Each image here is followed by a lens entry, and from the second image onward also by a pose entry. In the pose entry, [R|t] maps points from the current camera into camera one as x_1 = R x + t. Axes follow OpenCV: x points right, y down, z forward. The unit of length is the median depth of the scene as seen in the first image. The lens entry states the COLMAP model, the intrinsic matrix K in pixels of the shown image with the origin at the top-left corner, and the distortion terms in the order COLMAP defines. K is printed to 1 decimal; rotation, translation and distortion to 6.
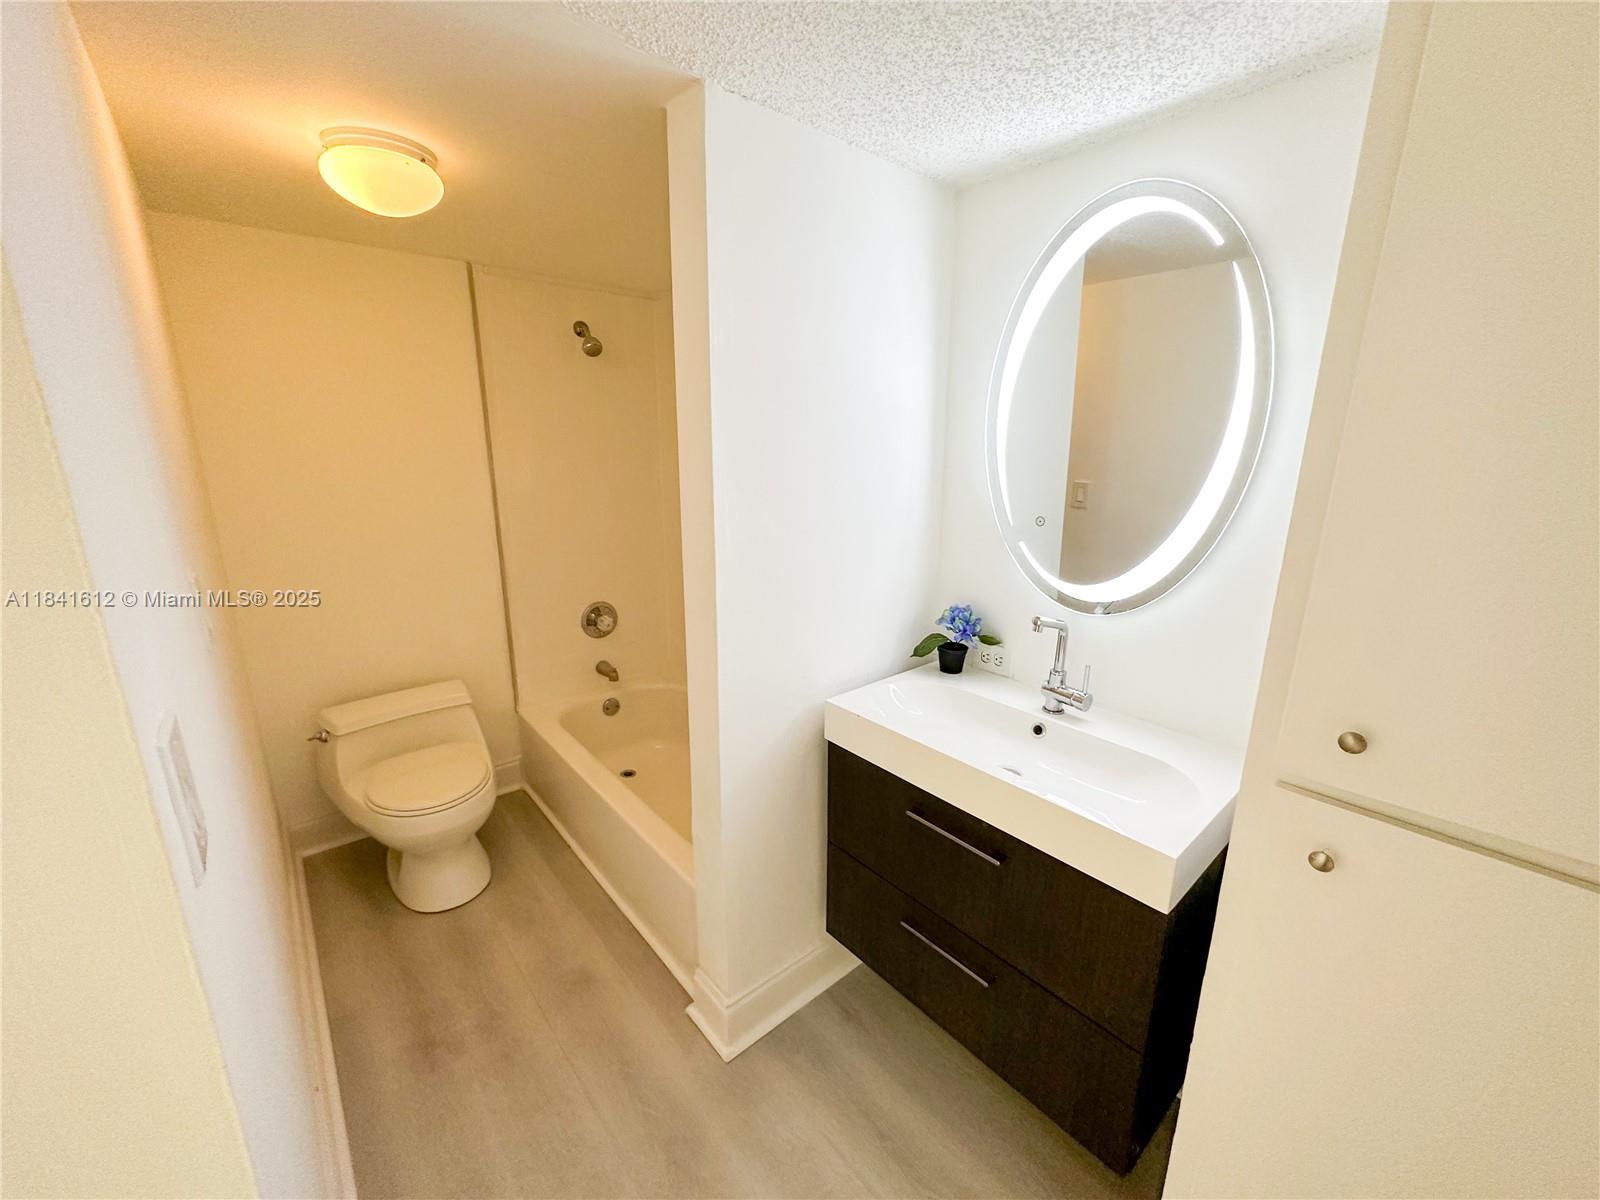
lens RADIAL K [[641.1, 0, 796.0], [0, 641.1, 597.1], [0, 0, 1]] dist [0.007580, -0.000909]
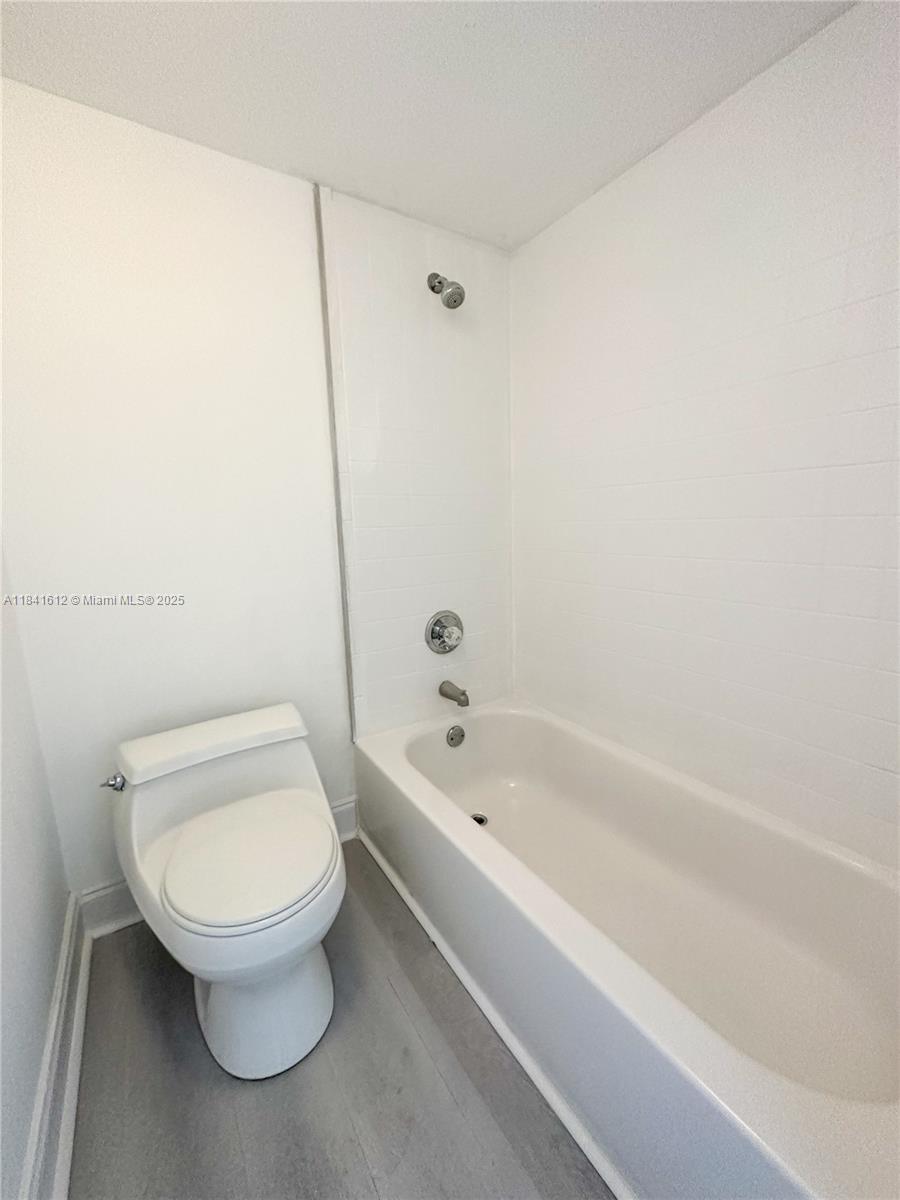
lens RADIAL K [[480.8, 0, 461.0], [0, 480.8, 602.7], [0, 0, 1]] dist [0.007580, -0.000909]
pose [[0.994492, -0.003035, -0.104768, -0.388225], [-0.002989, 0.998353, -0.057293, 0.057883], [0.104769, 0.057290, 0.992845, 0.653956]]
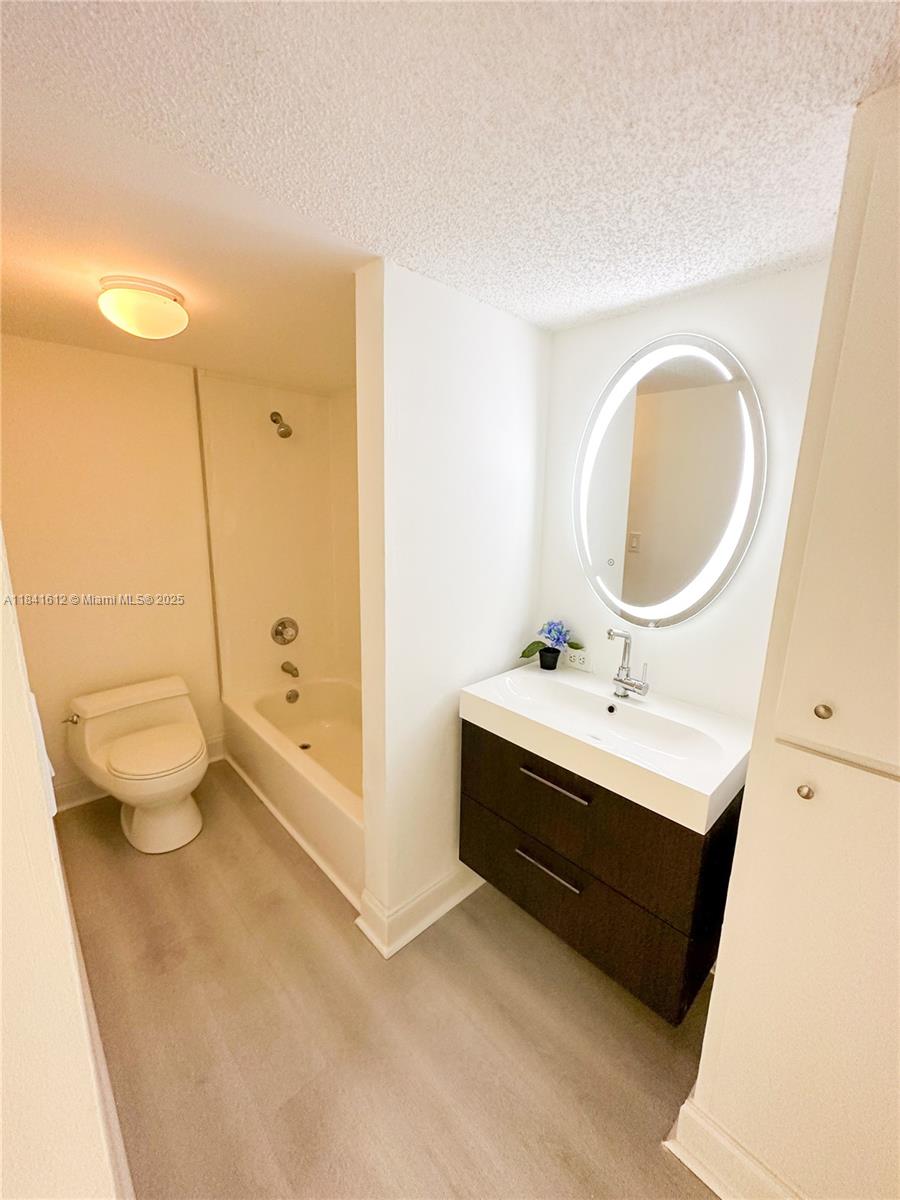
lens RADIAL K [[480.8, 0, 446.4], [0, 480.8, 597.0], [0, 0, 1]] dist [0.007580, -0.000909]
pose [[0.998742, 0.006611, 0.049712, -0.034469], [-0.004727, 0.999269, -0.037929, 0.001530], [-0.049926, 0.037646, 0.998043, -0.043078]]
